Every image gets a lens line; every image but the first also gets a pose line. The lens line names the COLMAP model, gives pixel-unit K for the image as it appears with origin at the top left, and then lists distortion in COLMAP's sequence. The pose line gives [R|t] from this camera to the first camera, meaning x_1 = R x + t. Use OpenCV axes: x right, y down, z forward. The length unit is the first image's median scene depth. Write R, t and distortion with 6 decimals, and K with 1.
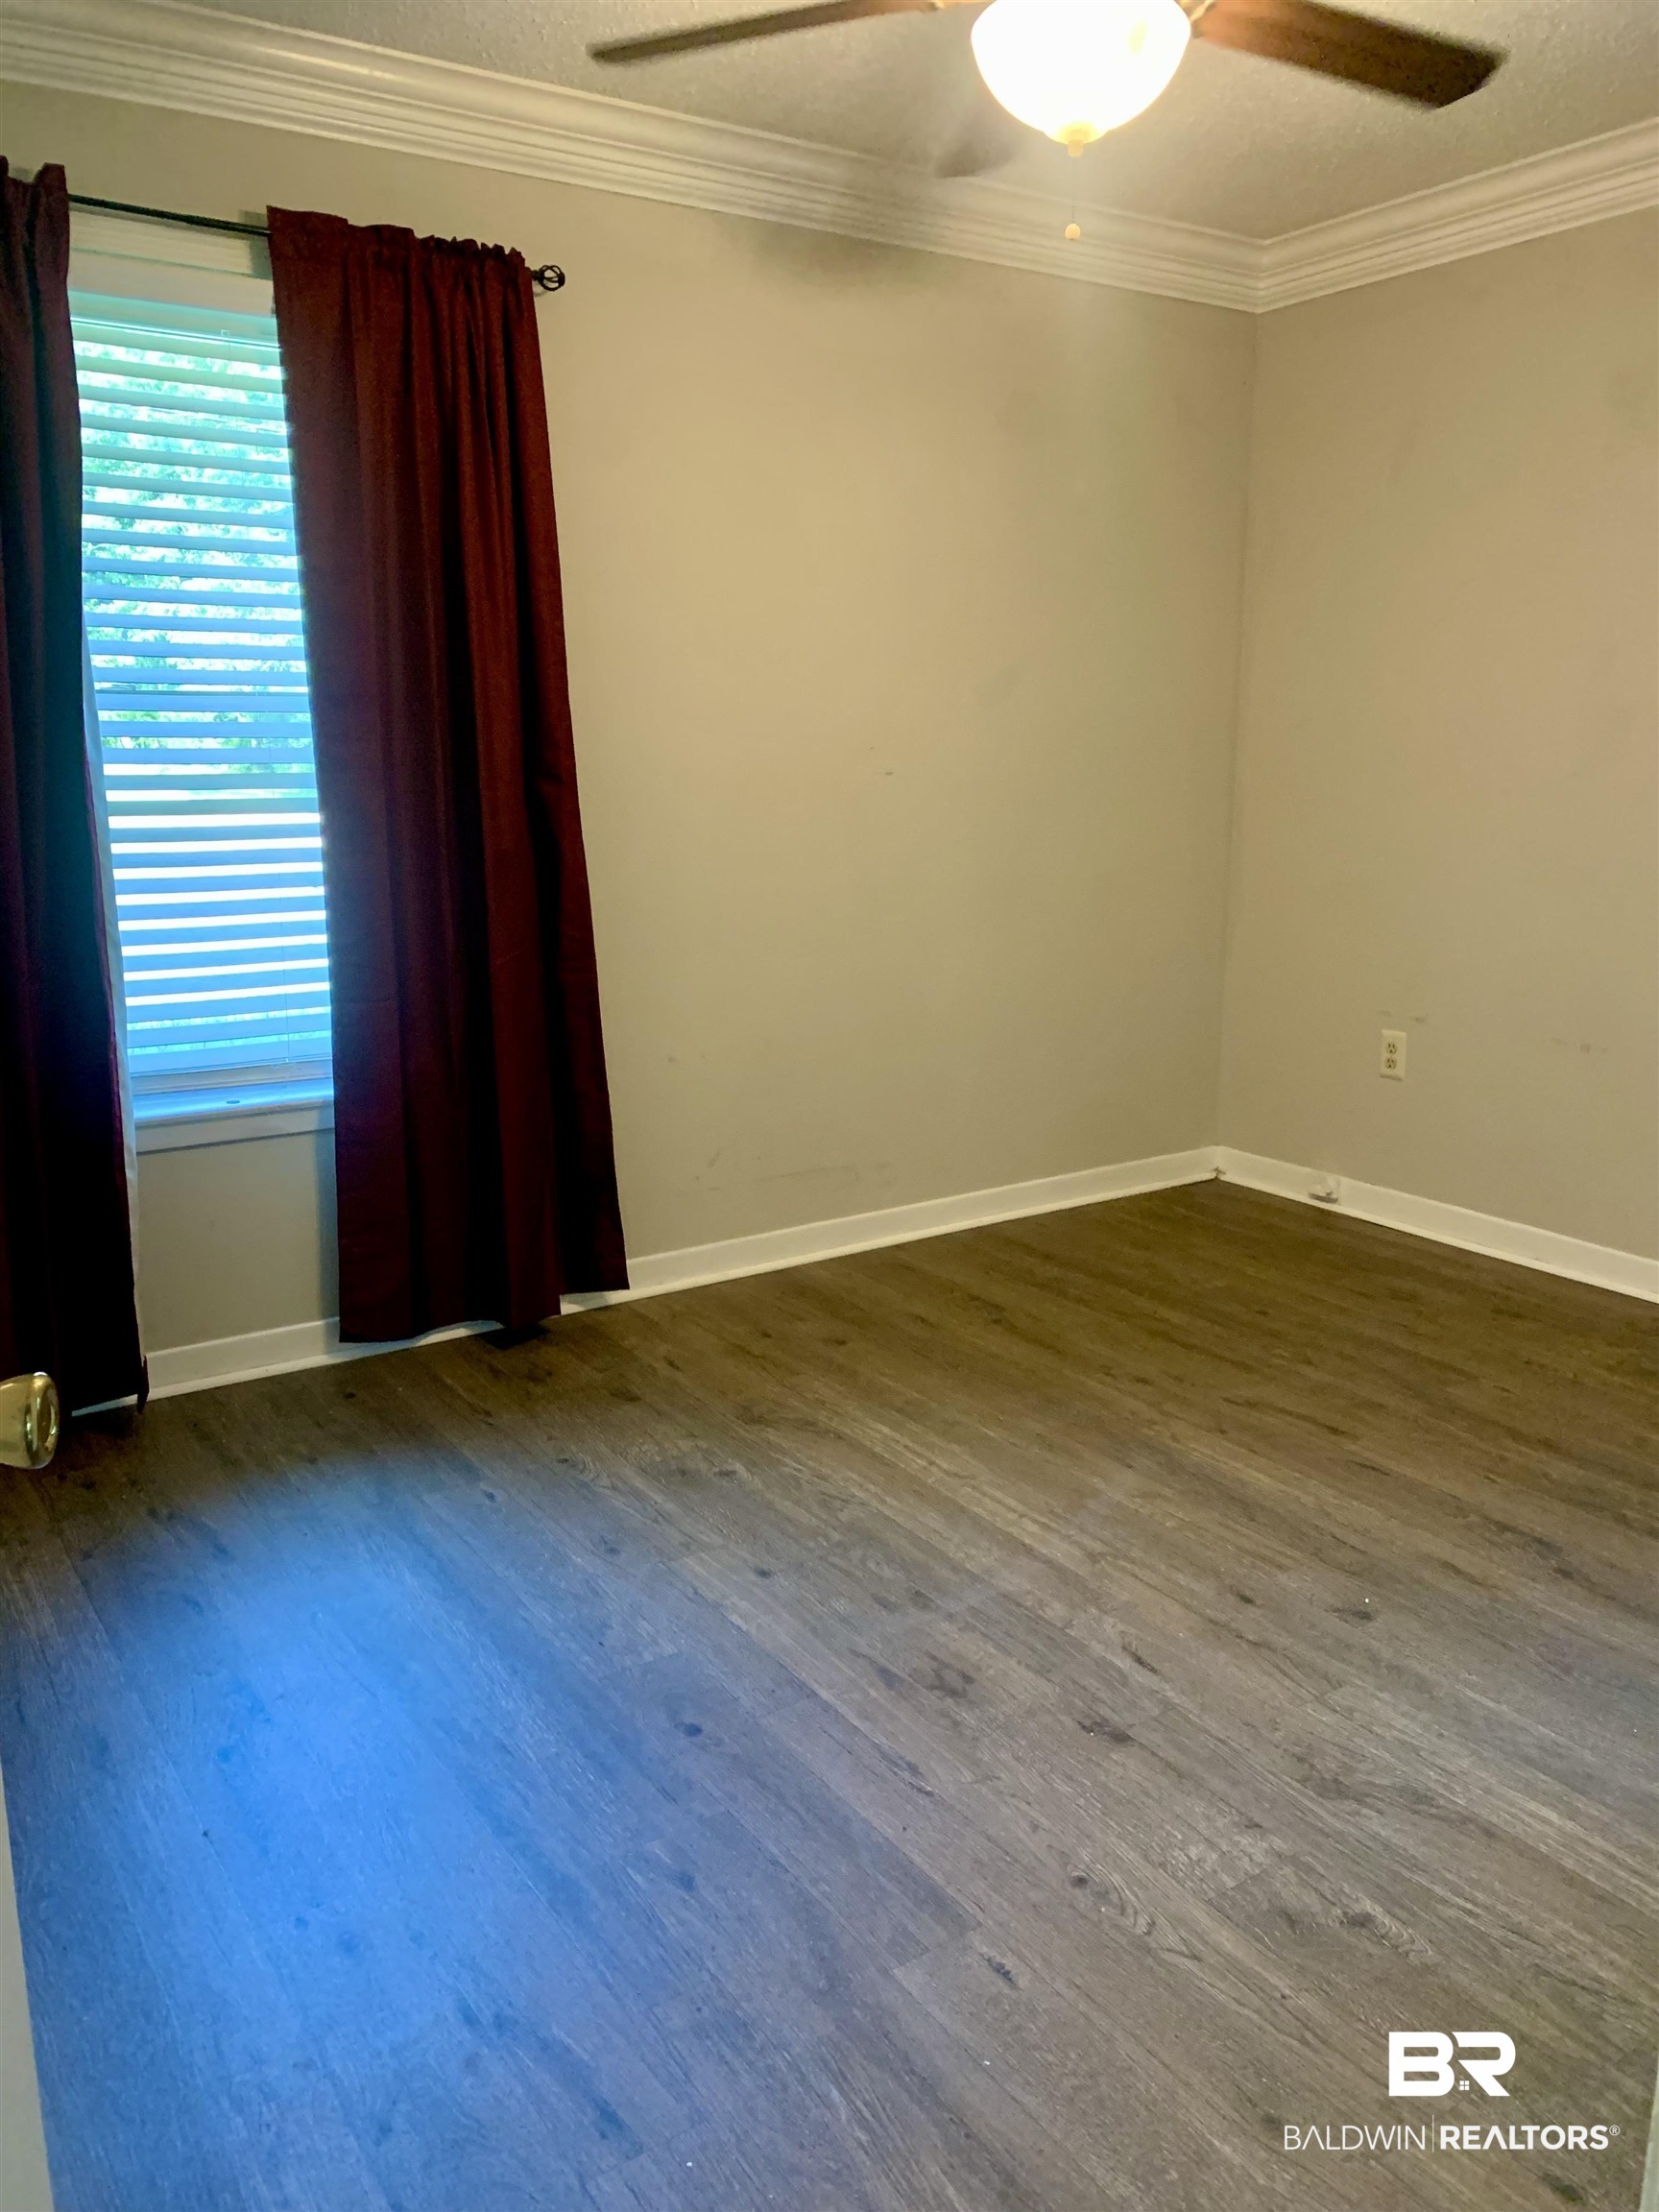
lens RADIAL K [[1682.2, 0, 838.6], [0, 1682.2, 1097.4], [0, 0, 1]] dist [0.025777, -0.038096]
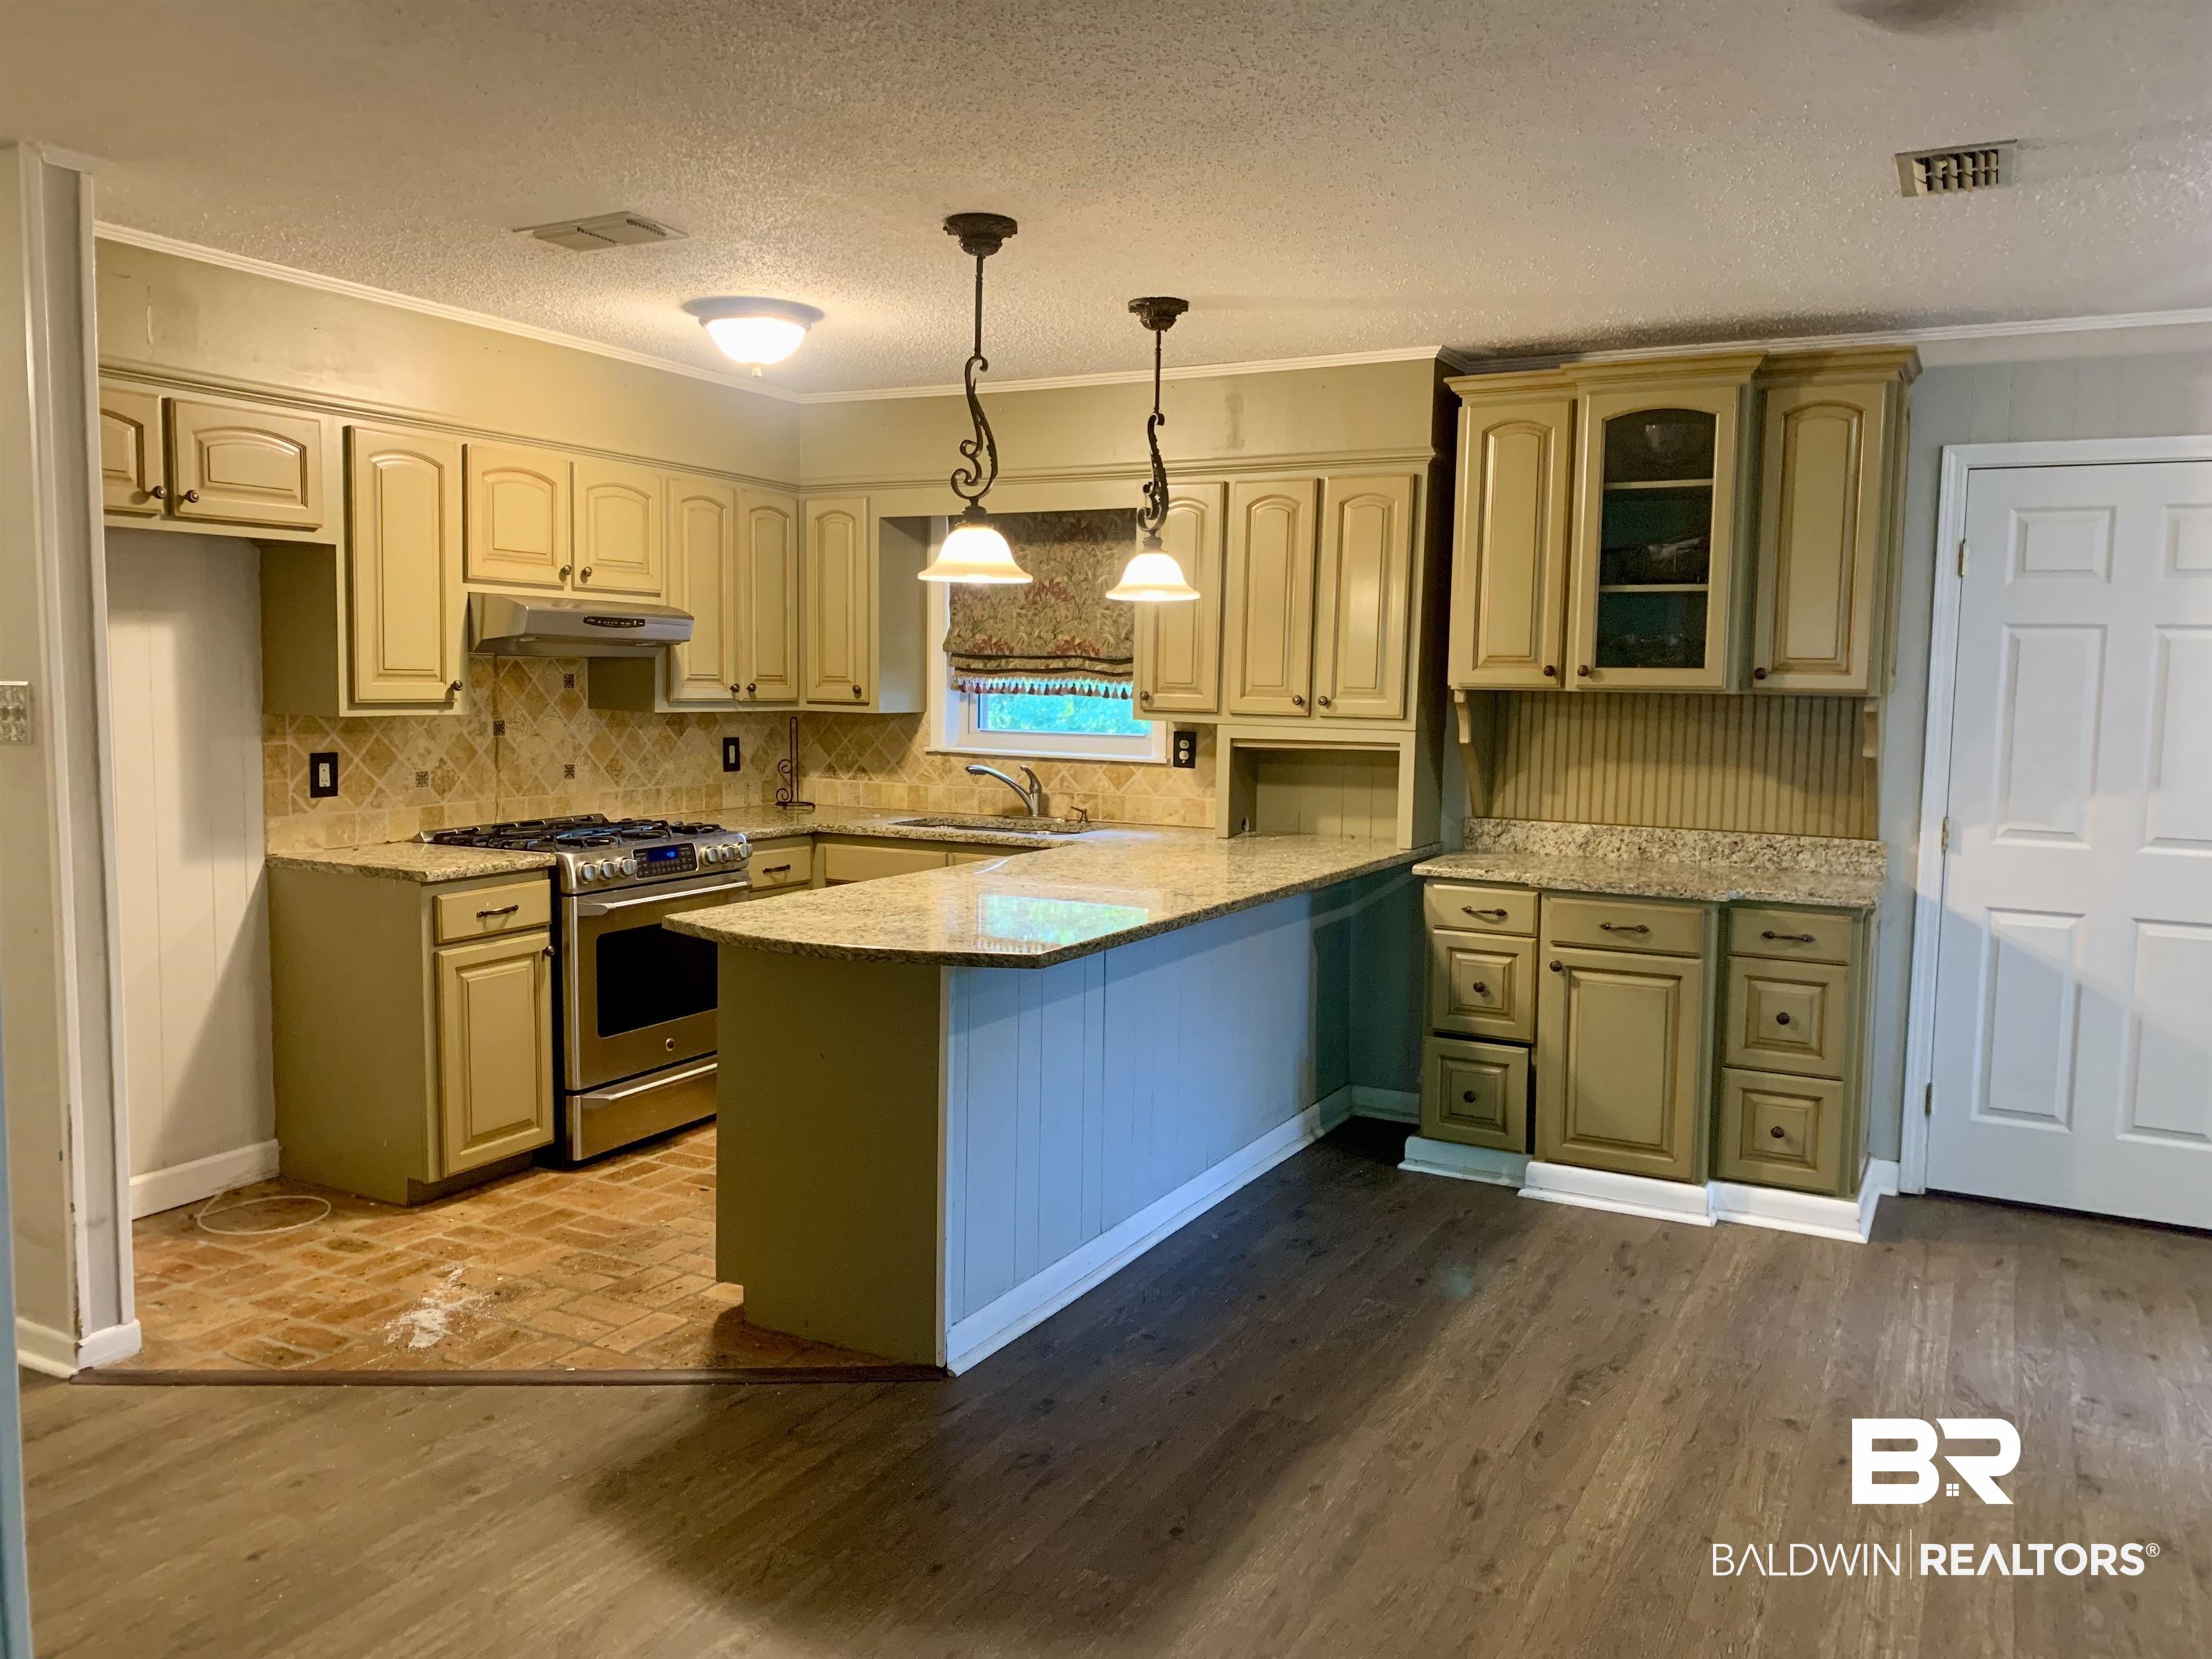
lens RADIAL K [[1682.2, 0, 1103.1], [0, 1682.2, 816.4], [0, 0, 1]] dist [0.025777, -0.038096]
pose [[-0.464039, -0.083072, 0.881911, -0.553232], [0.178150, 0.966499, 0.184778, -0.482236], [-0.867715, 0.242857, -0.433694, 1.828837]]
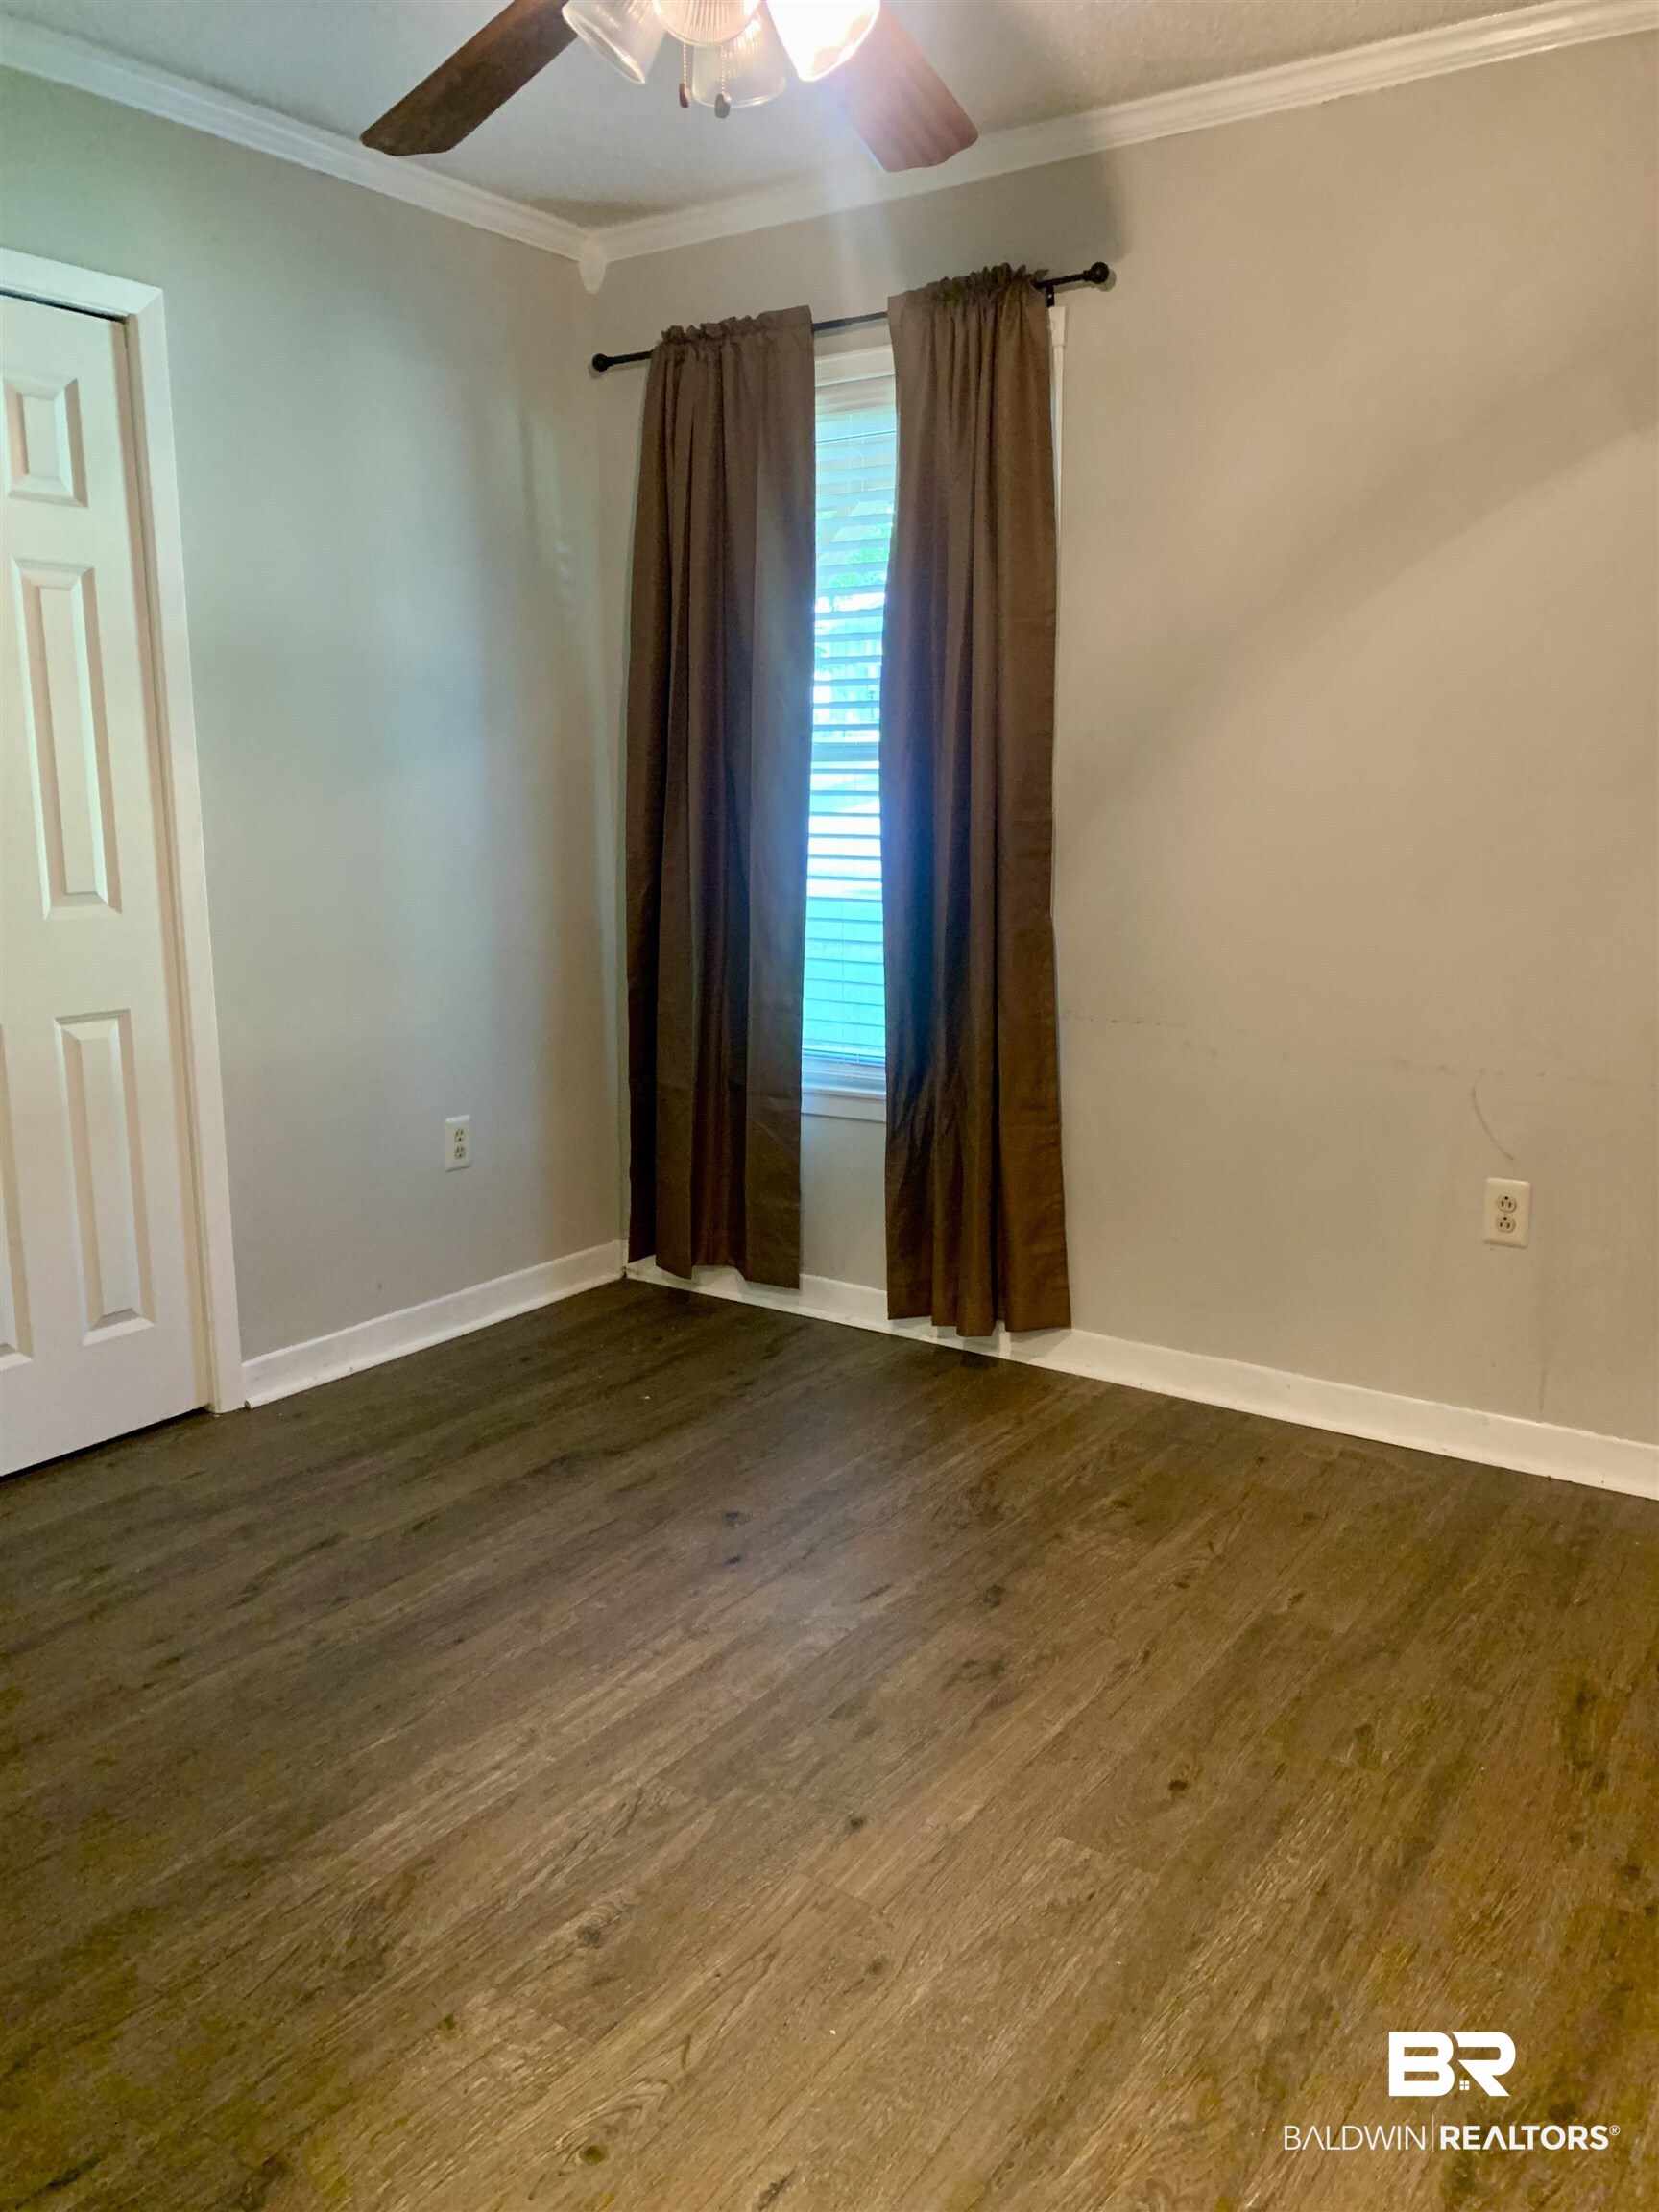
lens RADIAL K [[1682.2, 0, 822.3], [0, 1682.2, 1129.6], [0, 0, 1]] dist [0.025777, -0.038096]
pose [[-0.351544, -0.195211, 0.915592, -0.693843], [0.206846, 0.937650, 0.279333, -0.248004], [-0.913034, 0.287584, -0.289246, 1.131788]]
